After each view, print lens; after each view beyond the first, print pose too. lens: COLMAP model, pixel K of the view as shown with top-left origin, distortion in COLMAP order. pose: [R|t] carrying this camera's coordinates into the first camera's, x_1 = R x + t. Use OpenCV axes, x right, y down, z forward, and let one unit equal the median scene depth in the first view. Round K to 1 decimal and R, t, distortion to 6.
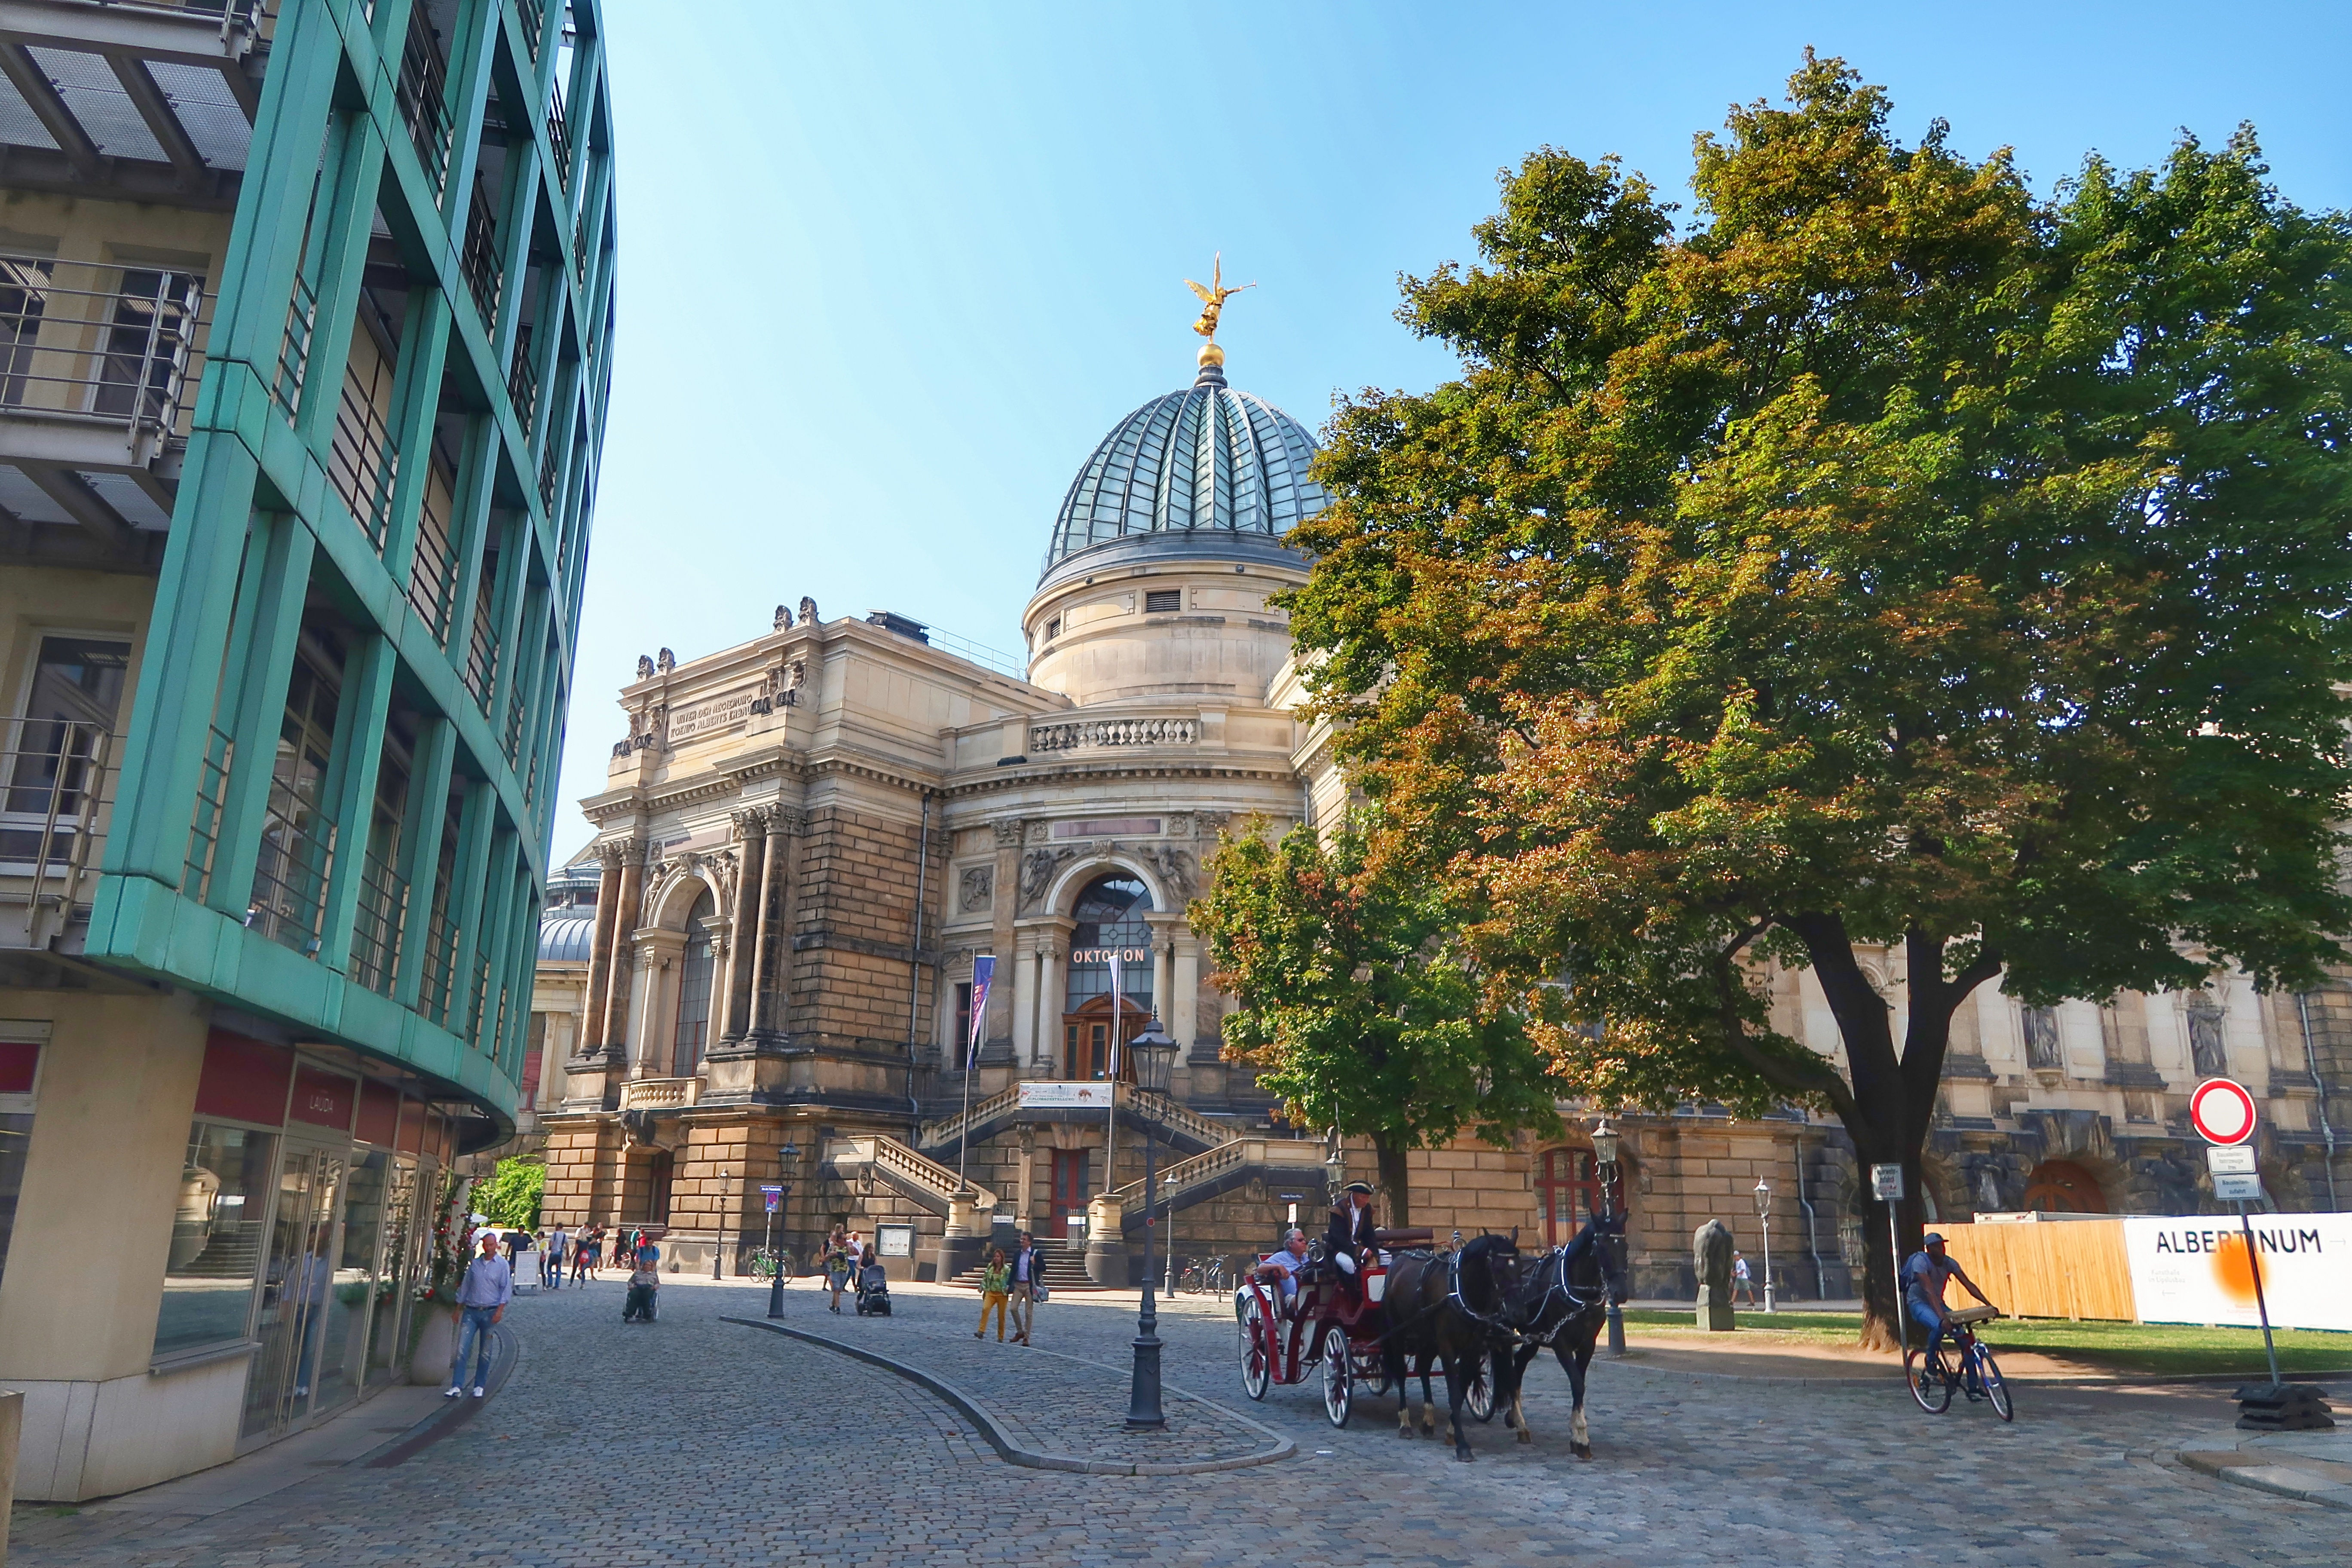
lens RADIAL K [[1592.0, 0, 1176.0], [0, 1592.0, 784.0], [0, 0, 1]] dist [-0.000431, 0.000201]
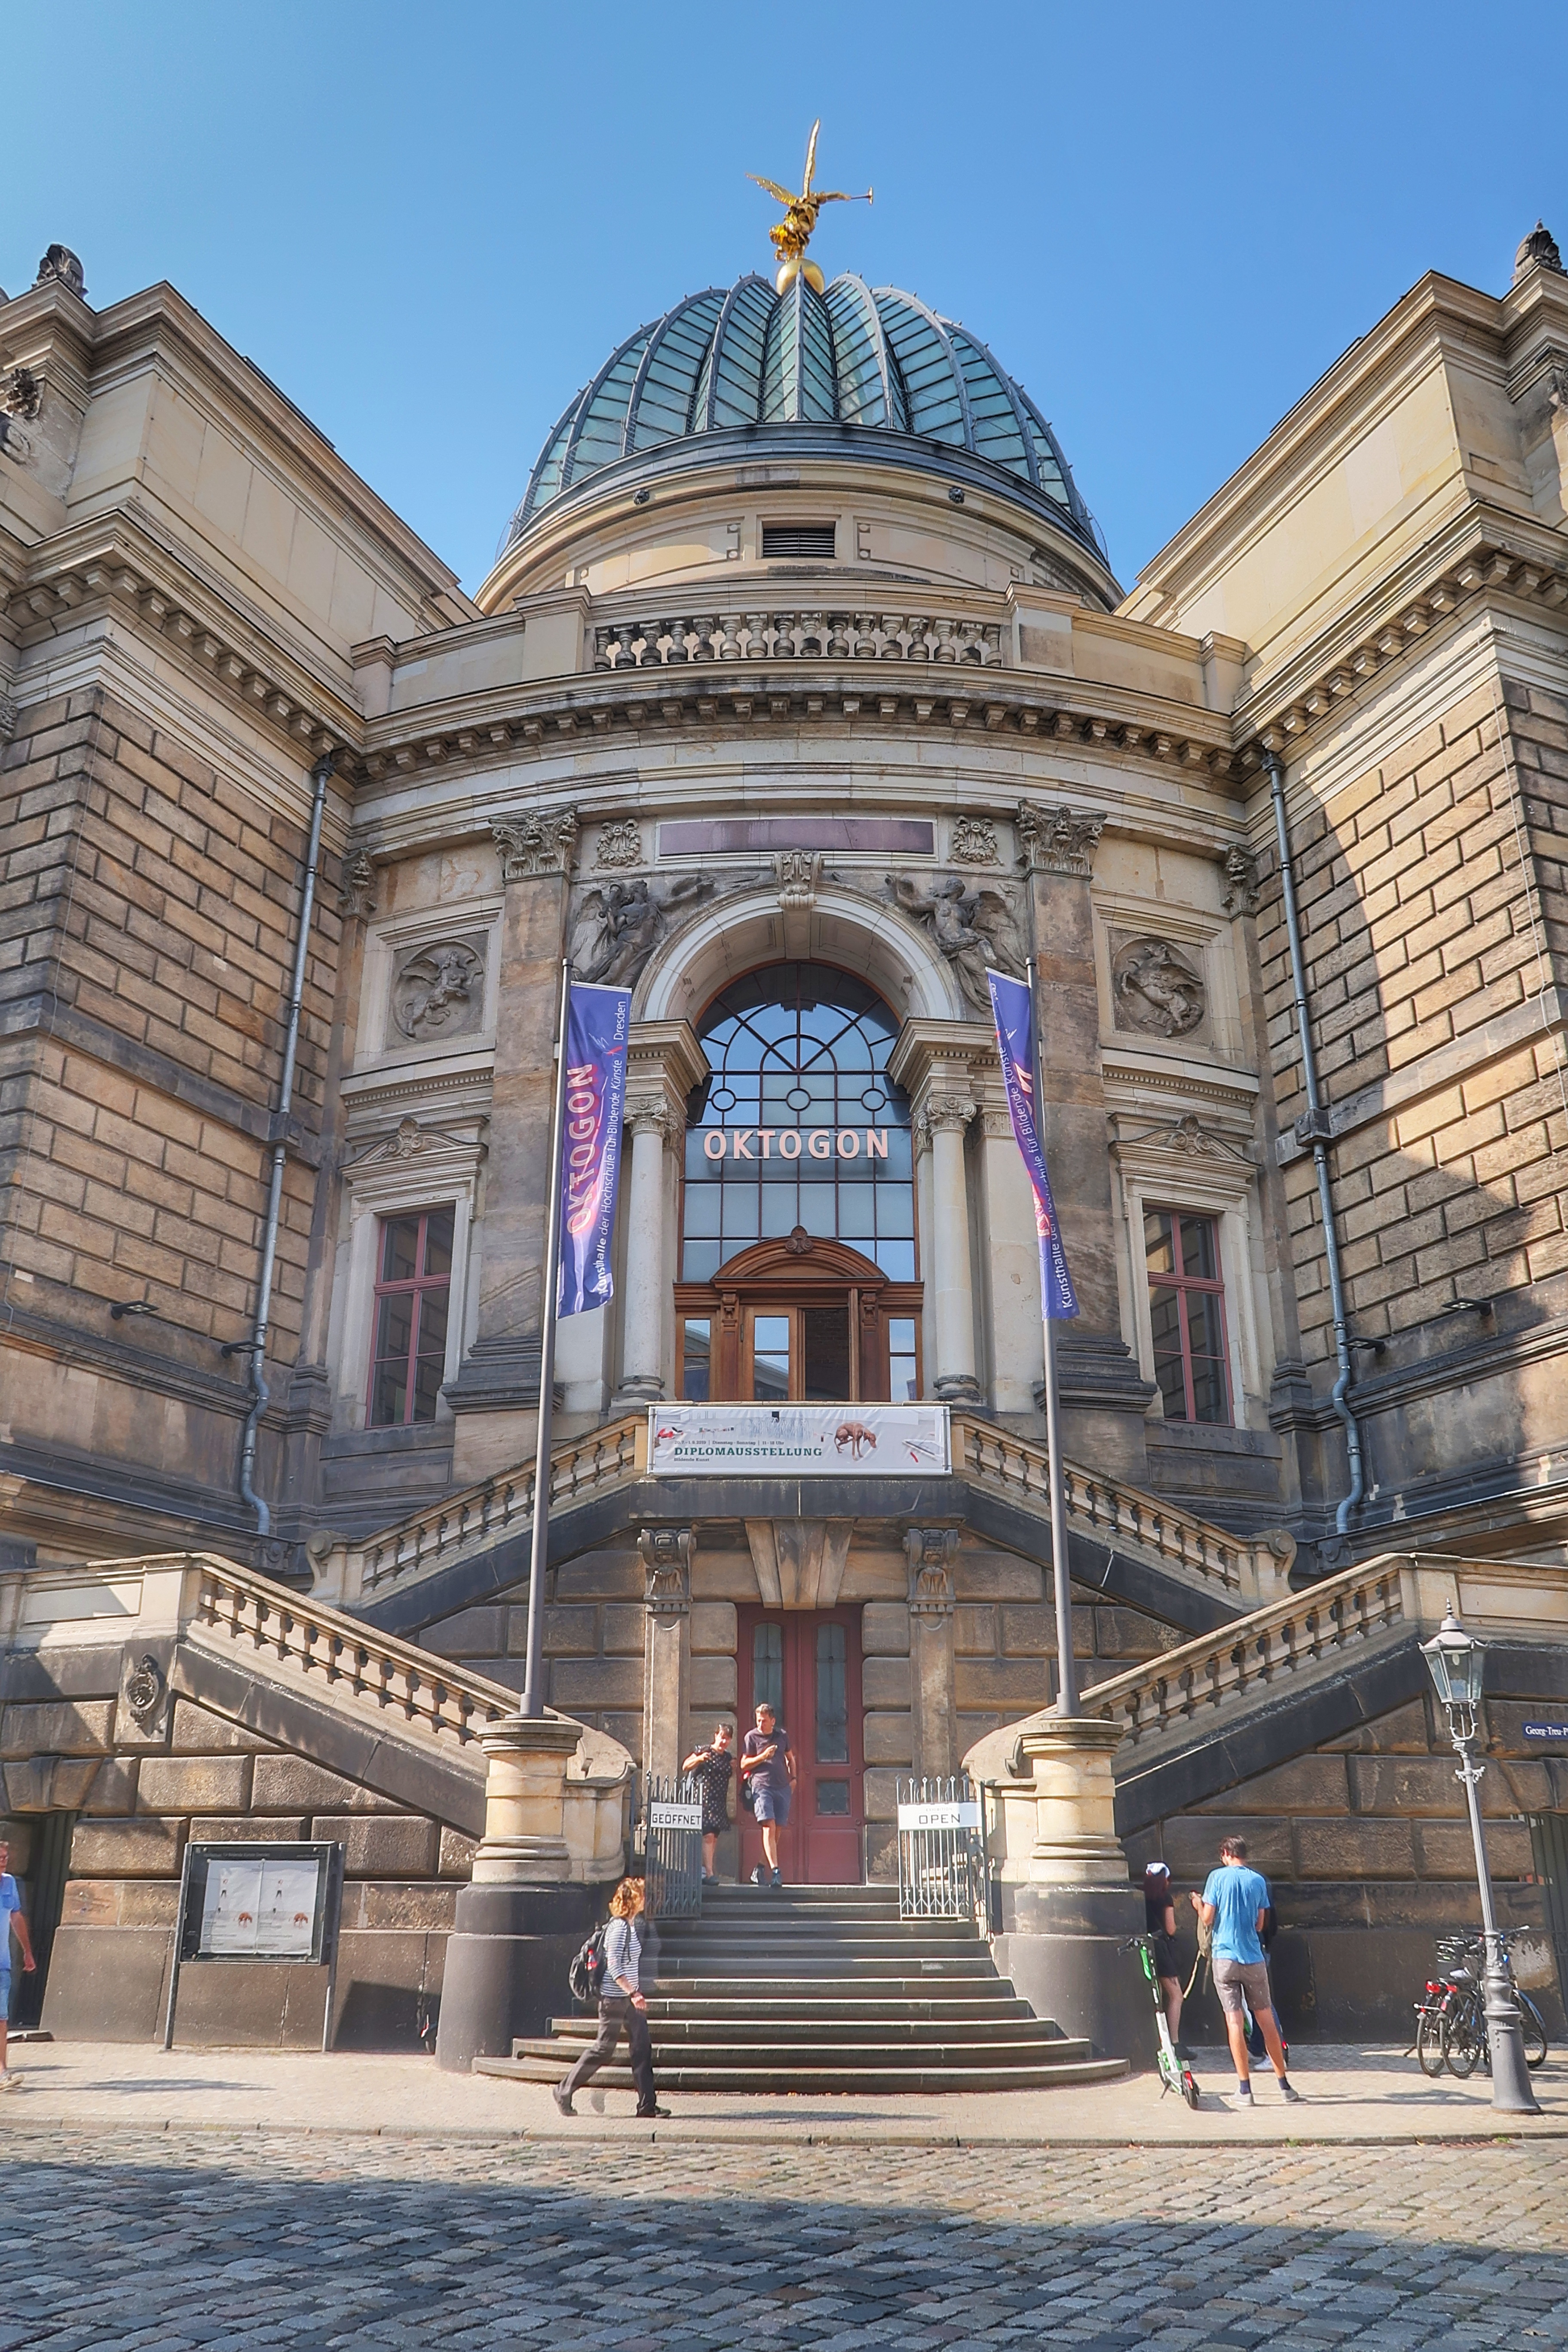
lens RADIAL K [[1764.2, 0, 784.0], [0, 1764.2, 1176.0], [0, 0, 1]] dist [-0.032662, 0.002516]
pose [[0.971733, 0.066521, 0.226519, -0.144328], [-0.042689, 0.993176, -0.108533, 0.164069], [-0.232193, 0.095795, 0.967941, 0.579467]]
